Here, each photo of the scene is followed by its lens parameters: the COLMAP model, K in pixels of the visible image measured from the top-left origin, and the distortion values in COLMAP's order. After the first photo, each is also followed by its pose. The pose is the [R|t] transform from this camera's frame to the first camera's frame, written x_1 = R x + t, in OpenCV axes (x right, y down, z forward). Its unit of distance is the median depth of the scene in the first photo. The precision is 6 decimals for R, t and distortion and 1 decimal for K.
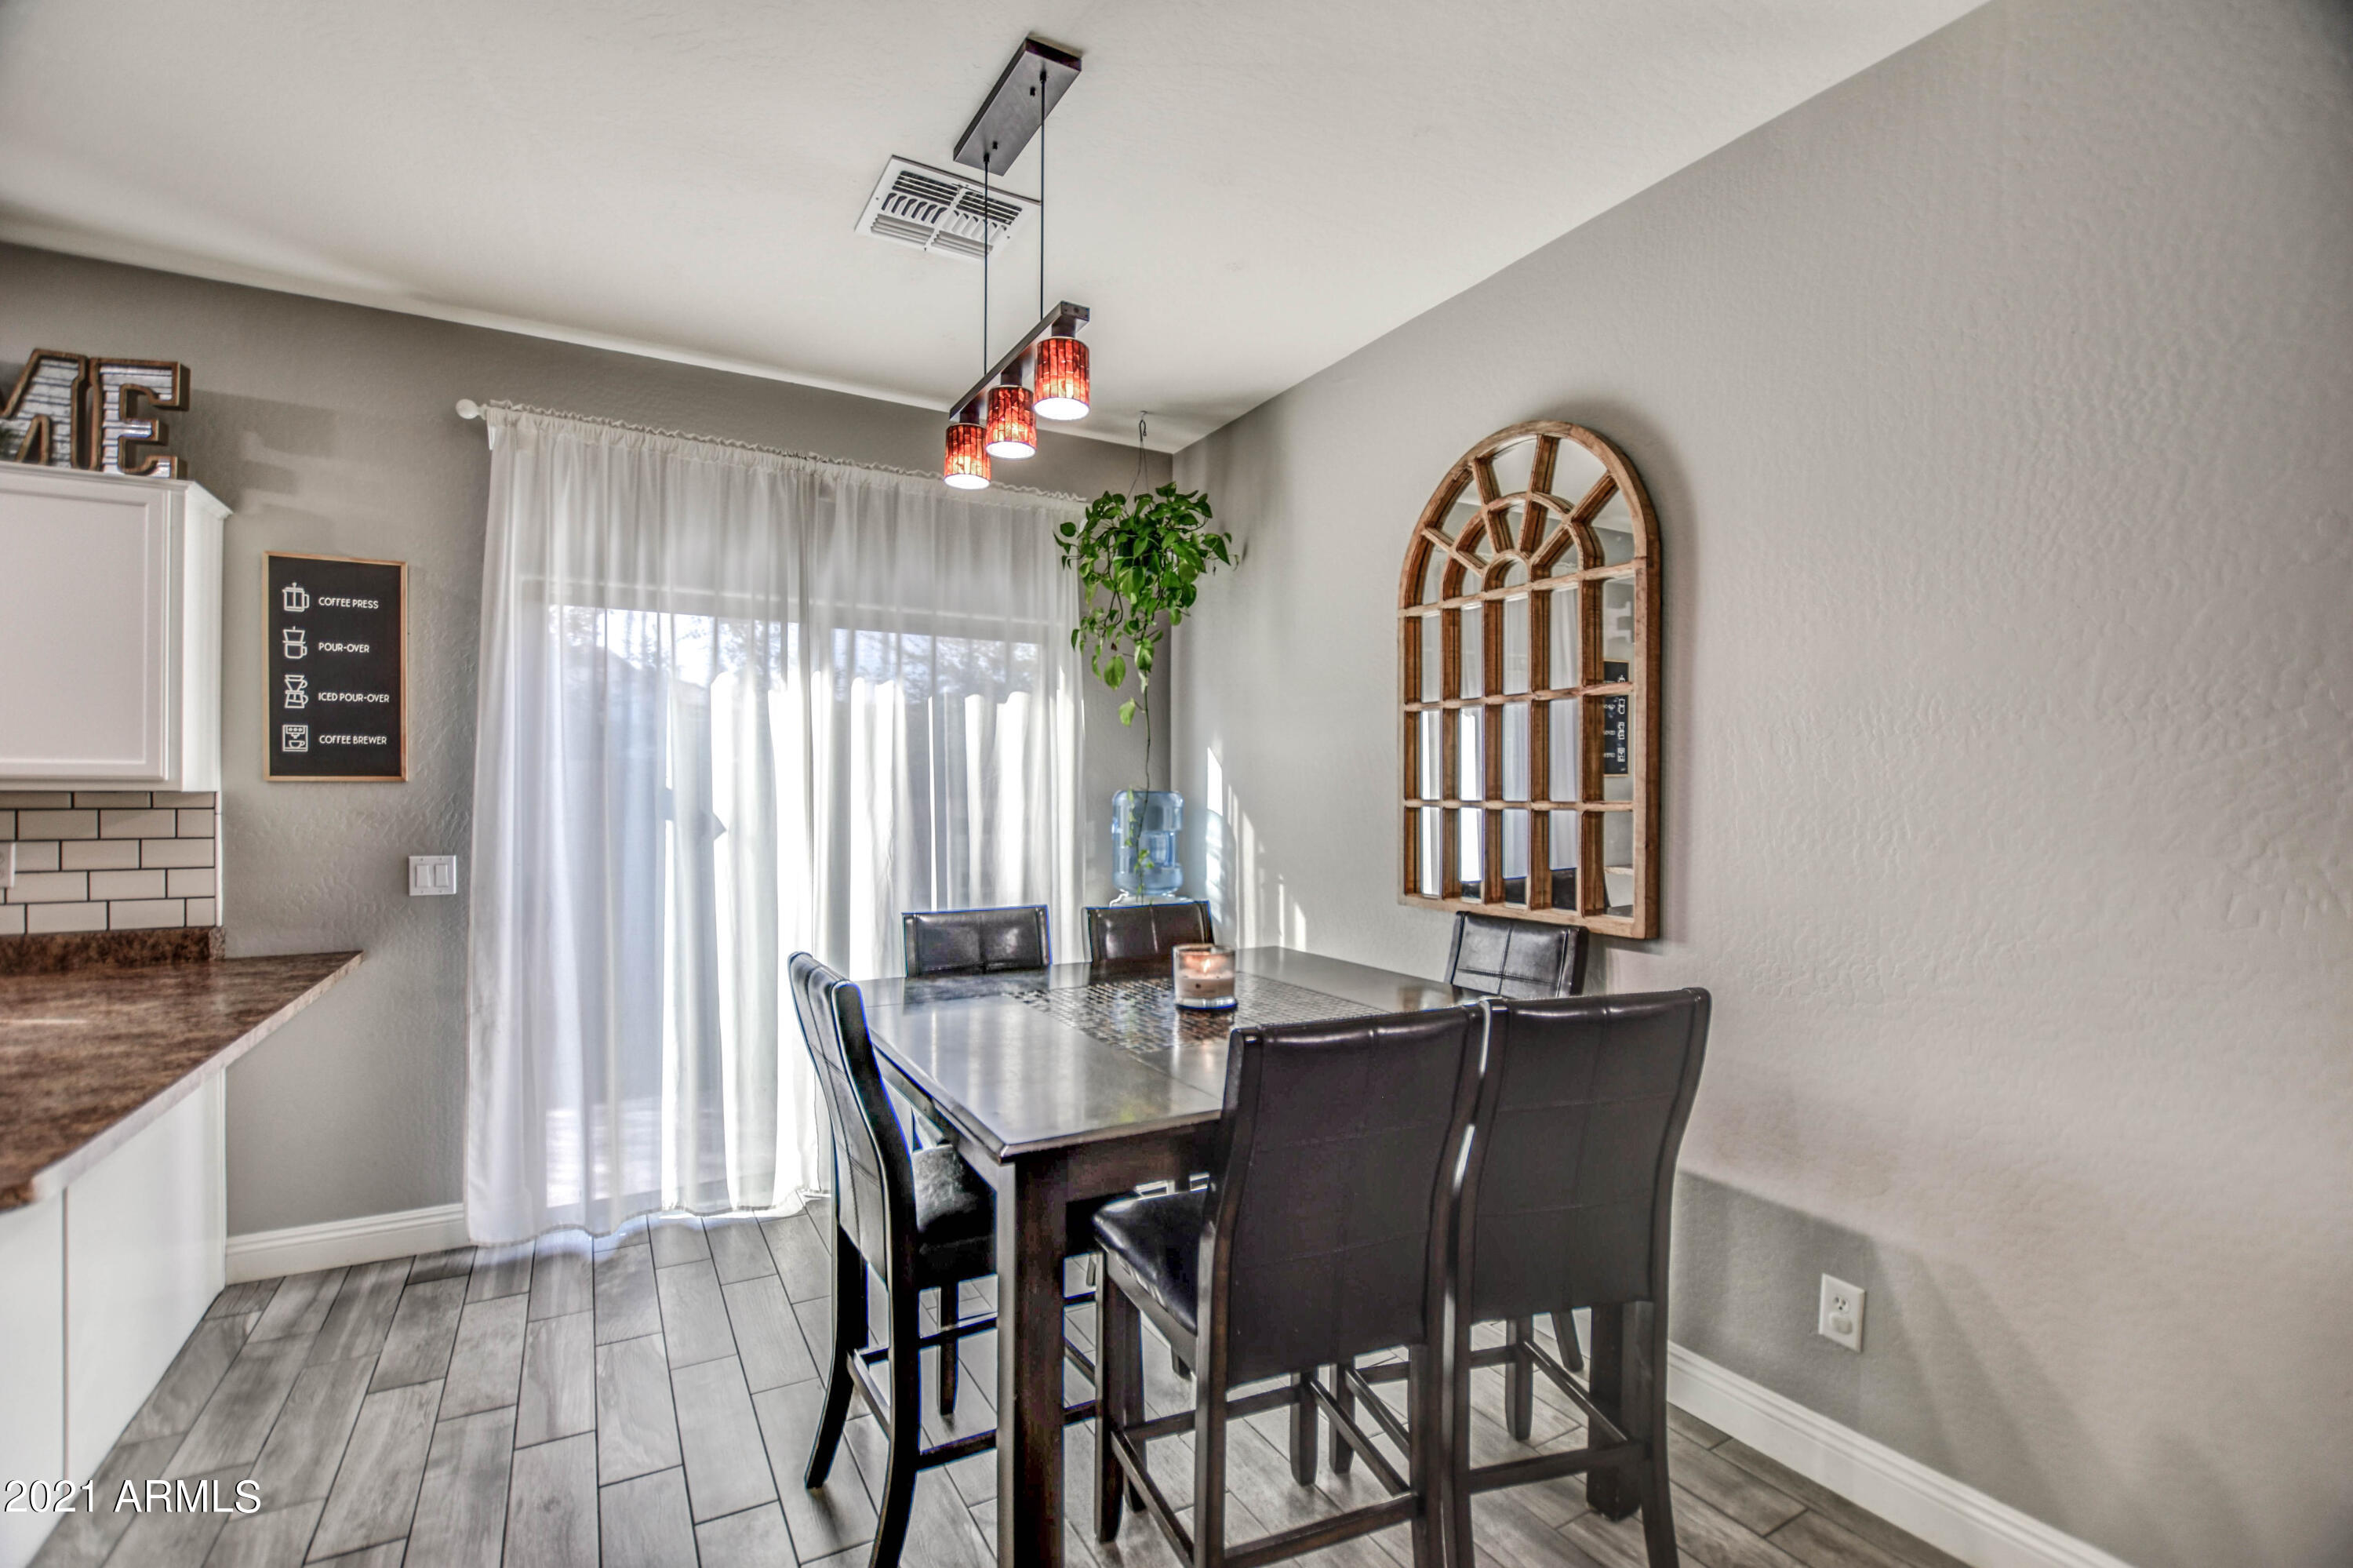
lens RADIAL K [[1063.2, 0, 1178.7], [0, 1063.2, 794.6], [0, 0, 1]] dist [-0.028477, 0.002135]
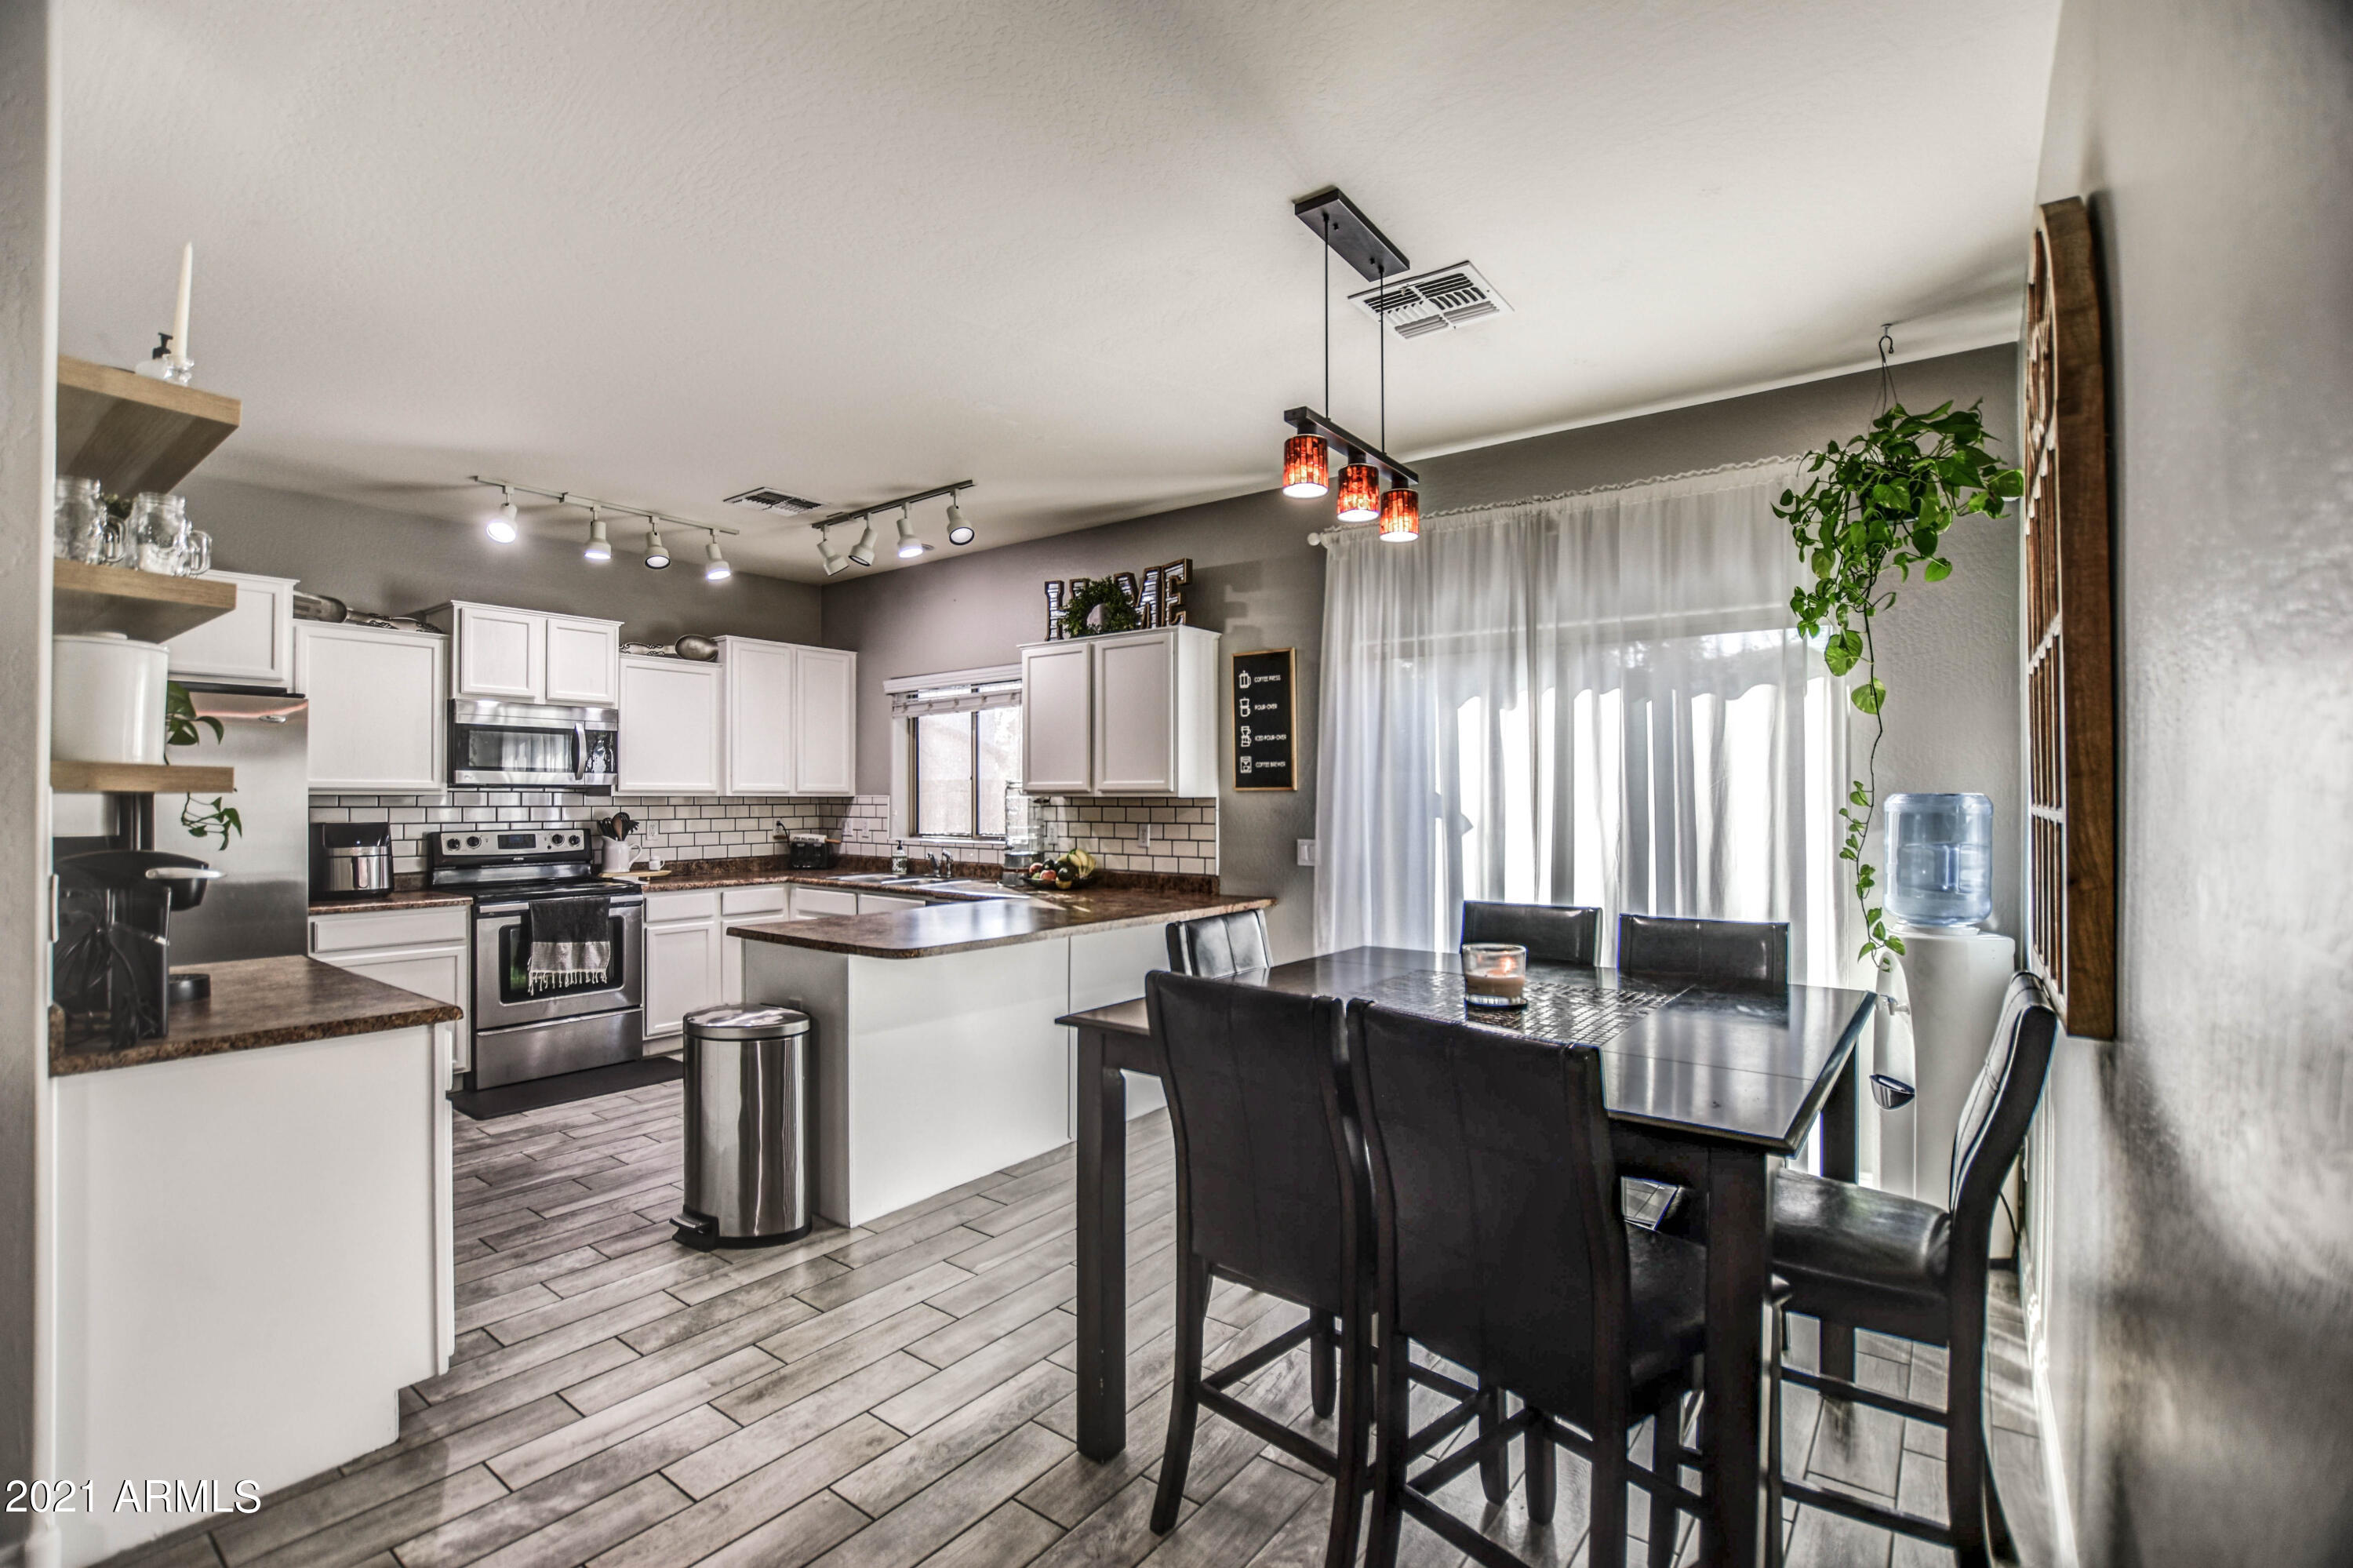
lens RADIAL K [[1063.2, 0, 1181.6], [0, 1063.2, 790.6], [0, 0, 1]] dist [-0.028477, 0.002135]
pose [[0.379270, -0.012469, -0.925202, 0.664019], [-0.003707, 0.999881, -0.014994, 0.012341], [0.925278, 0.009116, 0.379179, 0.267336]]
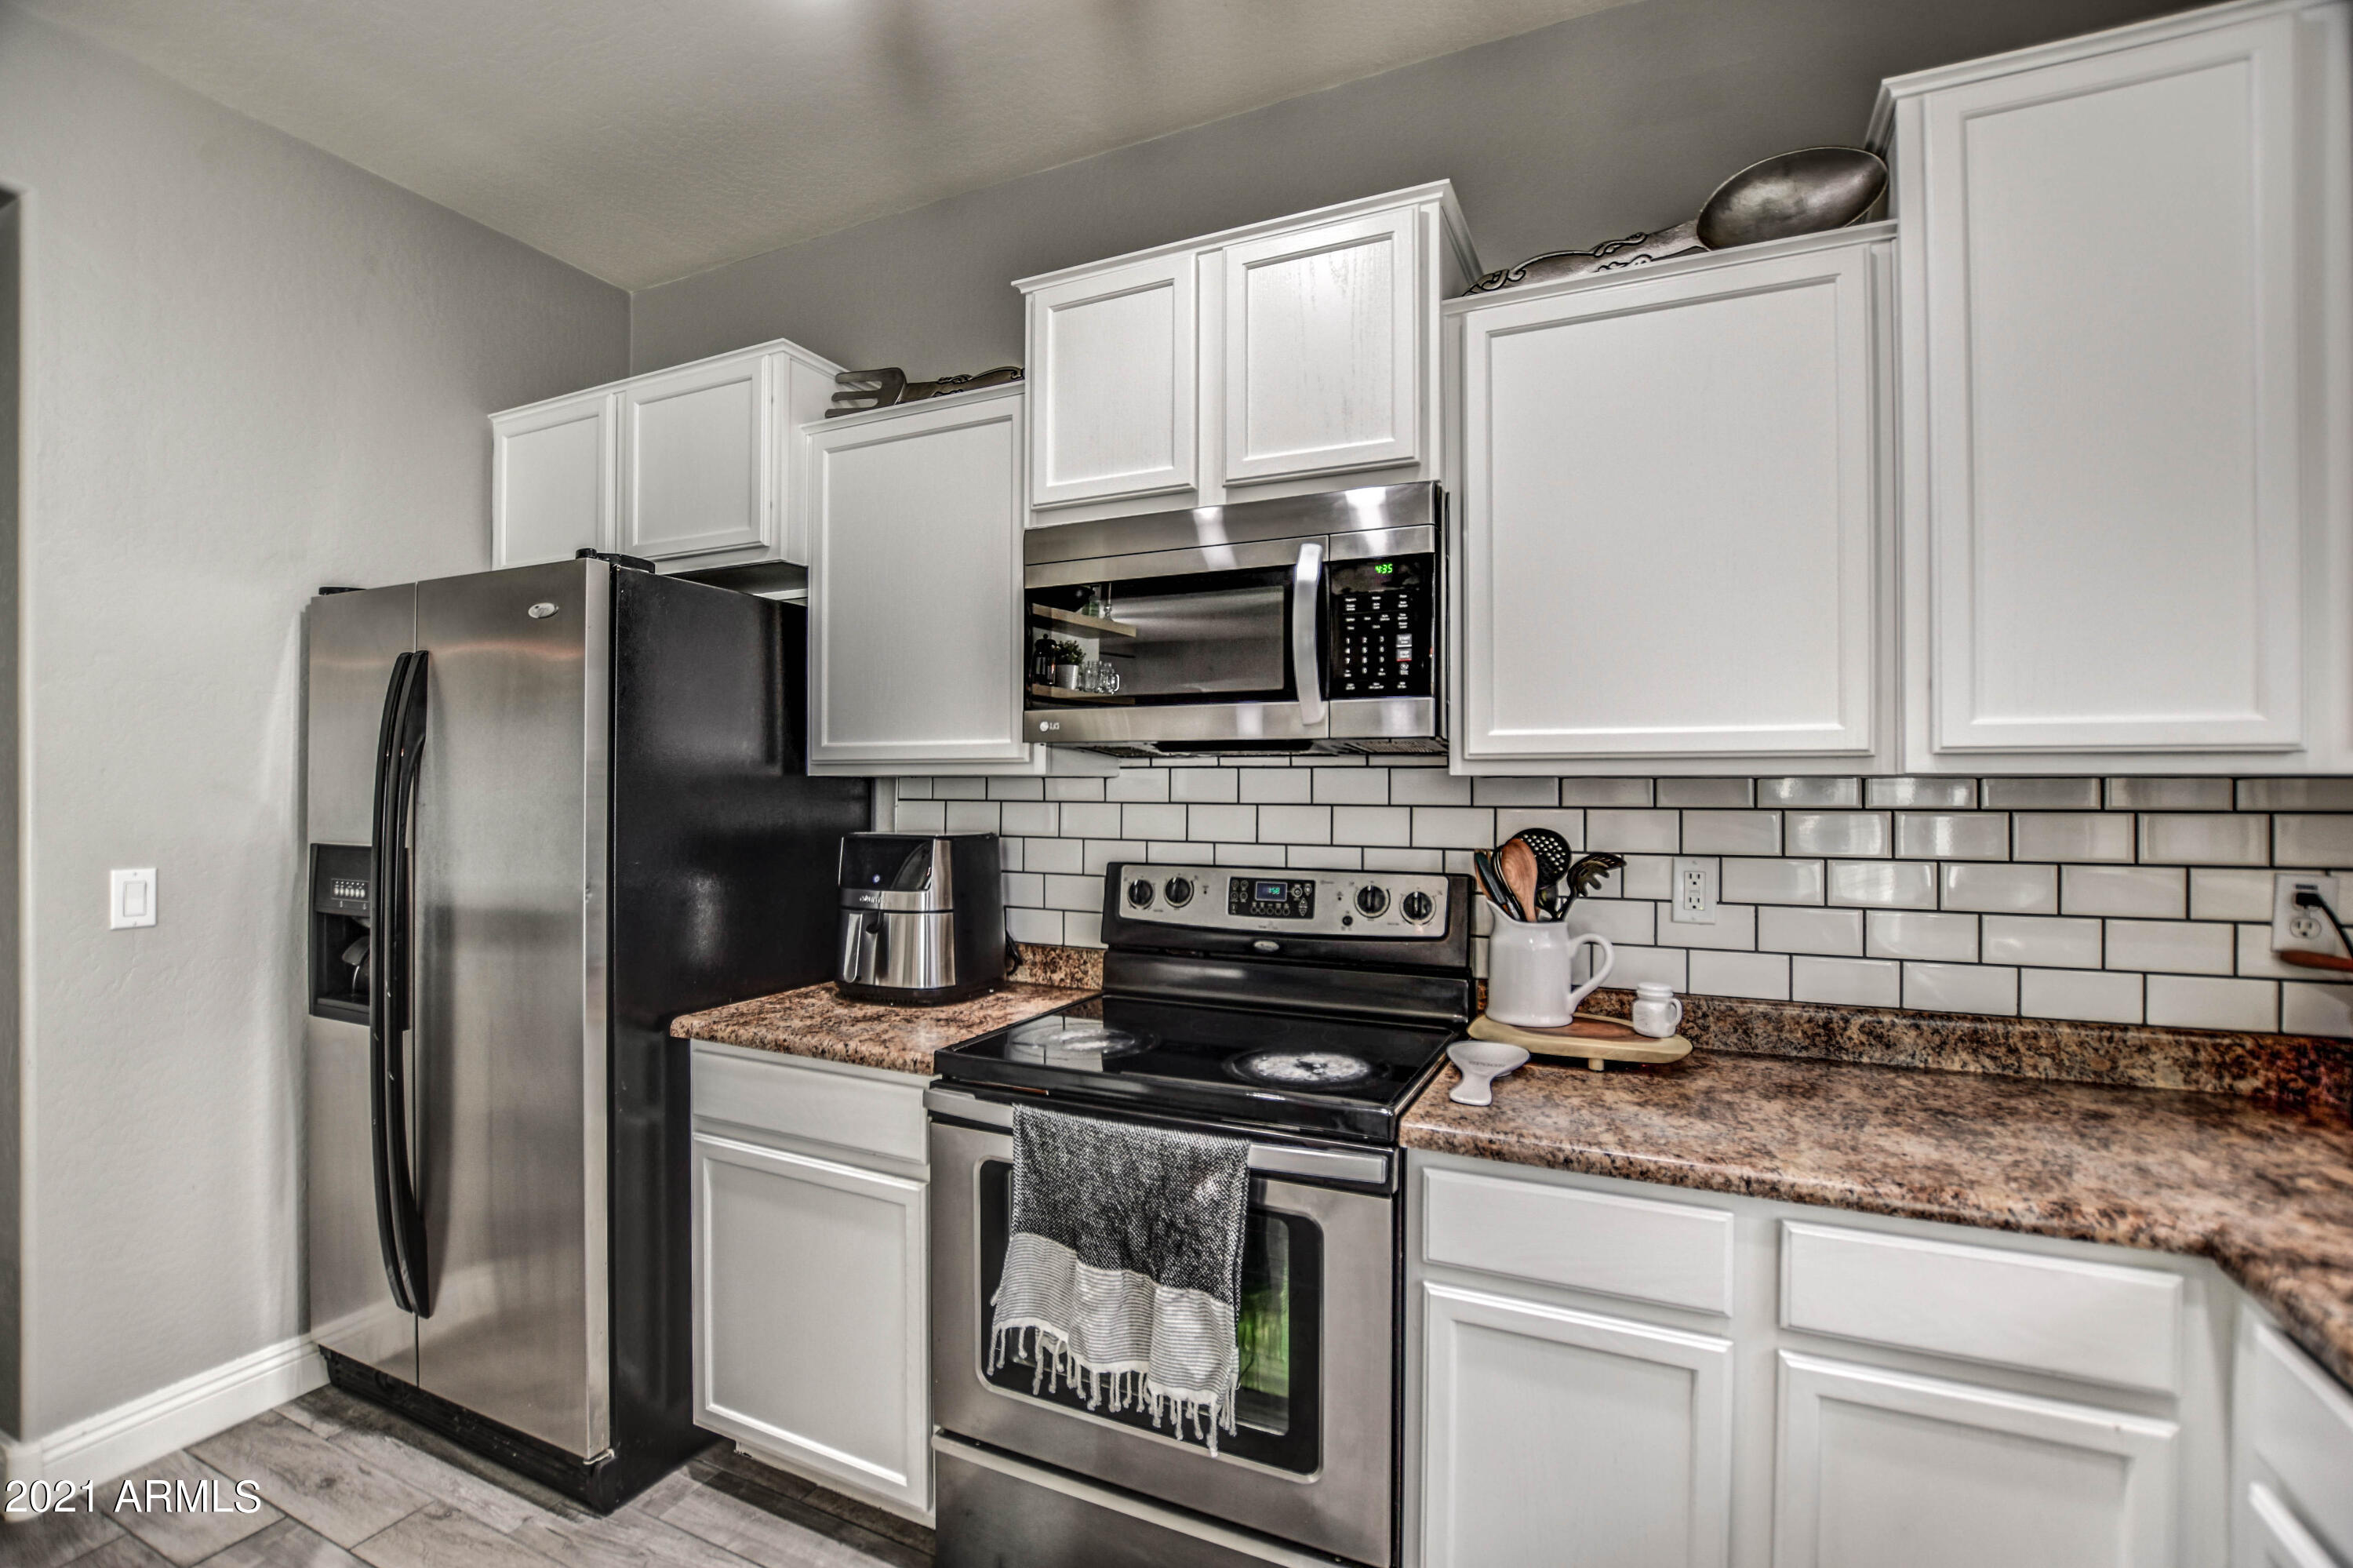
lens RADIAL K [[1063.2, 0, 1200.5], [0, 1063.2, 786.5], [0, 0, 1]] dist [-0.028477, 0.002135]
pose [[-0.825382, -0.006811, -0.564534, -1.052633], [-0.010217, 0.999944, 0.002873, 0.003218], [0.564482, 0.008139, -0.825405, 0.440113]]
